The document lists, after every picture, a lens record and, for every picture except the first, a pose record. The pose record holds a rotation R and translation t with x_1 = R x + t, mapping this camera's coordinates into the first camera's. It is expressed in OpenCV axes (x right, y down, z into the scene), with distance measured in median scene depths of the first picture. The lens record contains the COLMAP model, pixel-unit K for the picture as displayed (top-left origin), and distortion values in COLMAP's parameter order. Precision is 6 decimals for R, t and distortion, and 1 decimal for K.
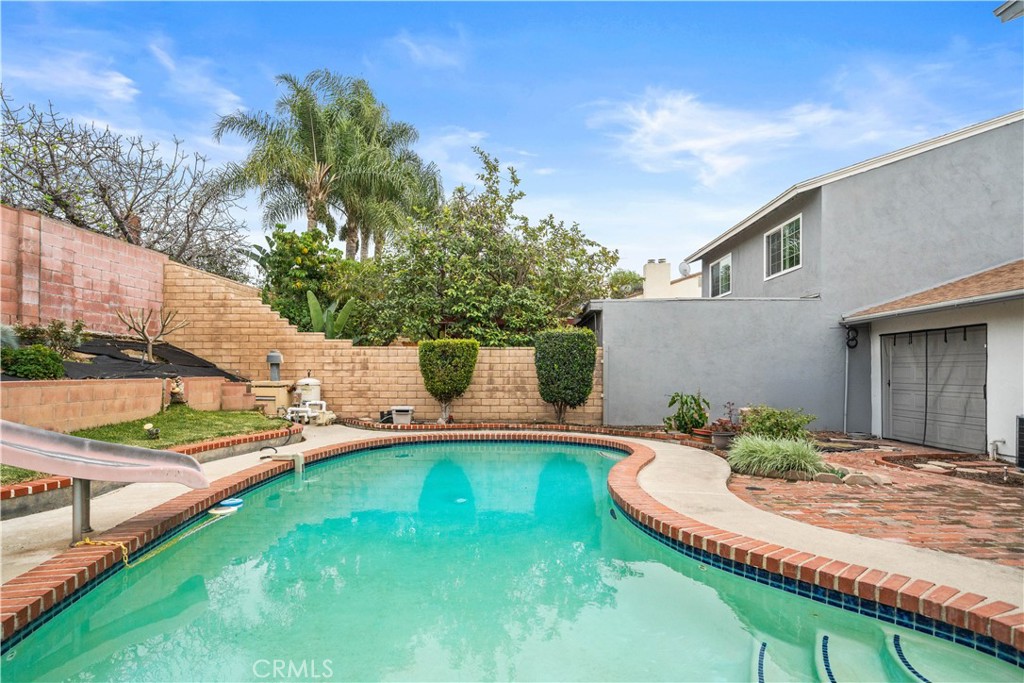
lens RADIAL K [[524.5, 0, 512.0], [0, 524.5, 341.5], [0, 0, 1]] dist [-0.001437, -0.000549]
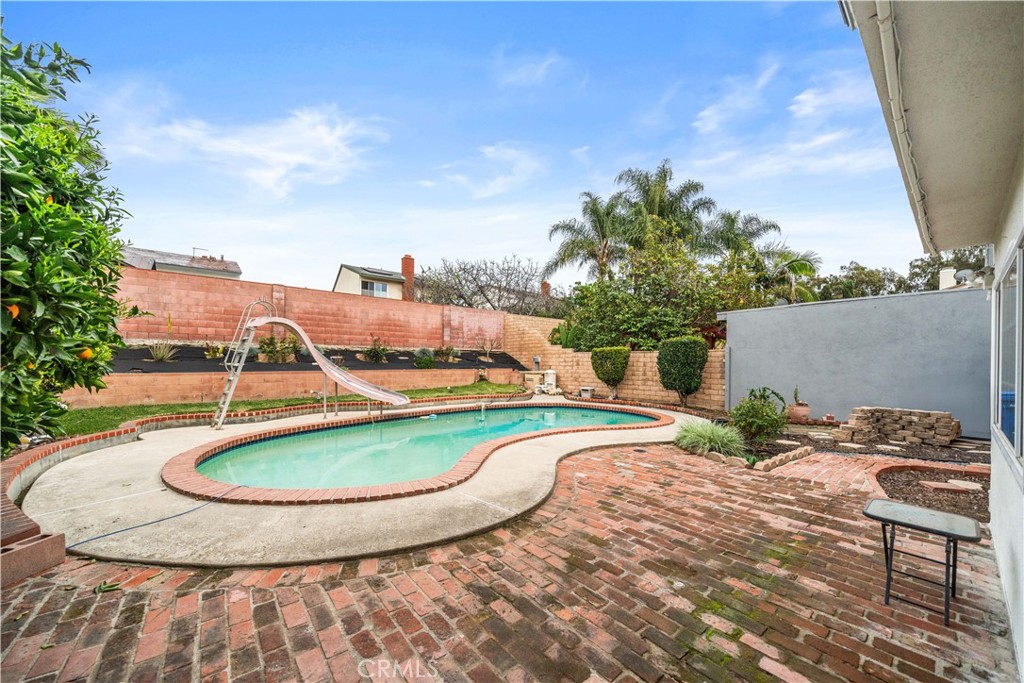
lens RADIAL K [[380.8, 0, 512.0], [0, 380.8, 341.5], [0, 0, 1]] dist [-0.028140, -0.000006]
pose [[0.637732, -0.038299, -0.769305, 0.578612], [0.039469, 0.999076, -0.017019, -0.013982], [0.769246, -0.019511, 0.638655, 0.021247]]
